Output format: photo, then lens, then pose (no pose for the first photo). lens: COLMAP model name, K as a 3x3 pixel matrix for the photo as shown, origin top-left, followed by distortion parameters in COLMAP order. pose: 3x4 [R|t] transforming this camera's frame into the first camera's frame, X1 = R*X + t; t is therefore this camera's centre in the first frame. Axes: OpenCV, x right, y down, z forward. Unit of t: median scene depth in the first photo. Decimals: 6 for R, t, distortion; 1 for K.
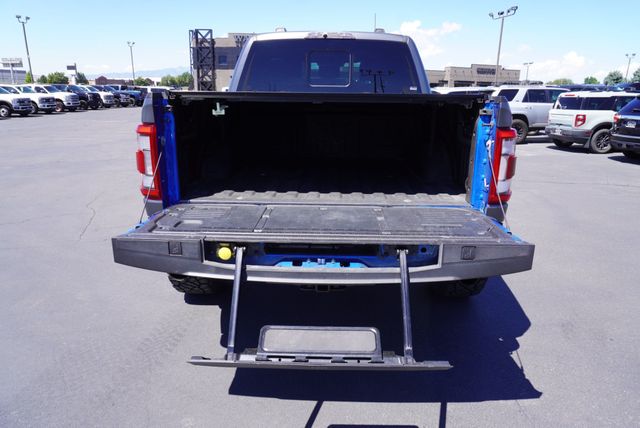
lens RADIAL K [[423.9, 0, 321.6], [0, 423.9, 210.3], [0, 0, 1]] dist [-0.028696, 0.024039]
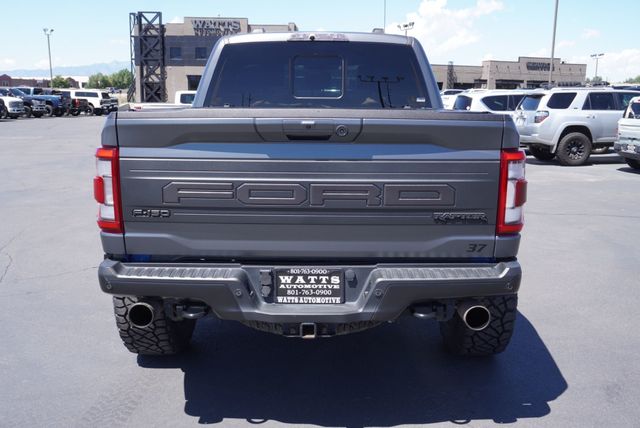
lens RADIAL K [[598.2, 0, 320.4], [0, 598.2, 210.7], [0, 0, 1]] dist [0.007096, 0.000000]
pose [[0.999909, -0.006779, 0.011666, 0.000740], [0.007724, 0.996526, -0.082927, 0.001756], [-0.011063, 0.083009, 0.996487, -0.011967]]
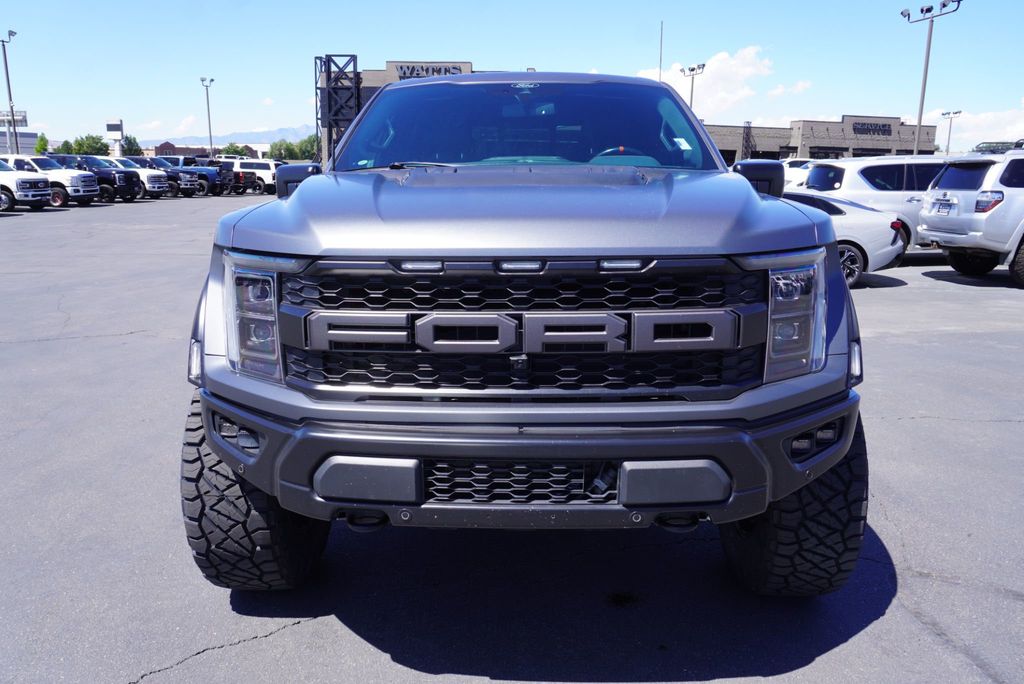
lens RADIAL K [[770.9, 0, 517.8], [0, 770.9, 338.7], [0, 0, 1]] dist [-0.008698, -0.003995]
pose [[0.998943, 0.006856, -0.045460, -0.010249], [-0.009387, 0.998404, -0.055696, -0.023752], [0.045006, 0.056064, 0.997412, 0.087400]]
